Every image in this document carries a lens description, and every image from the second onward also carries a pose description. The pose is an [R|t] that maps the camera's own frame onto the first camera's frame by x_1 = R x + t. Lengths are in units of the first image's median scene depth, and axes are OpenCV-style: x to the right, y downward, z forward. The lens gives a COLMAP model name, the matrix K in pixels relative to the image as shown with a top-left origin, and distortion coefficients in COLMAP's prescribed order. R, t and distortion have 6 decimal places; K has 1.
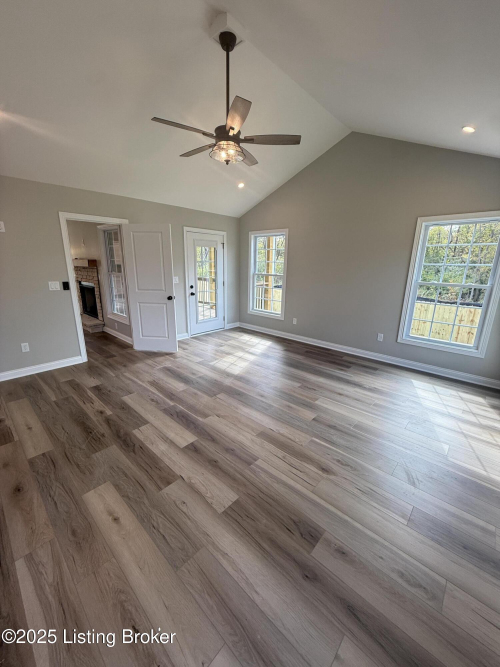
lens RADIAL K [[266.5, 0, 251.8], [0, 266.5, 332.5], [0, 0, 1]] dist [-0.000687, -0.000003]
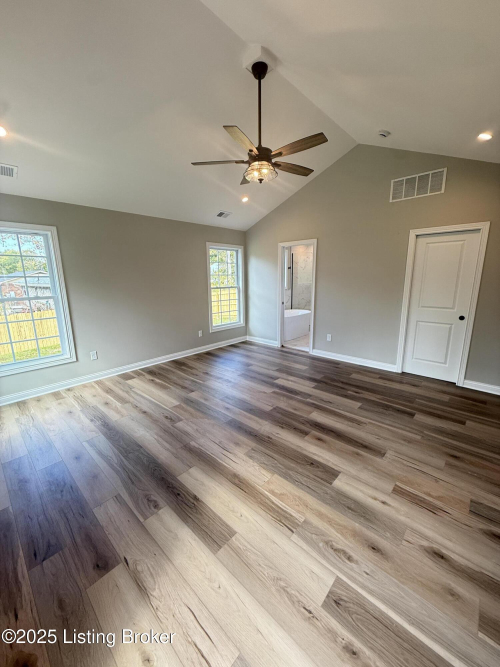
lens RADIAL K [[266.5, 0, 251.6], [0, 266.5, 333.4], [0, 0, 1]] dist [-0.000687, -0.000003]
pose [[-0.999994, -0.003287, 0.000828, -0.052718], [-0.002545, 0.889227, 0.457460, -0.467921], [-0.002240, 0.457455, -0.889230, 1.758381]]
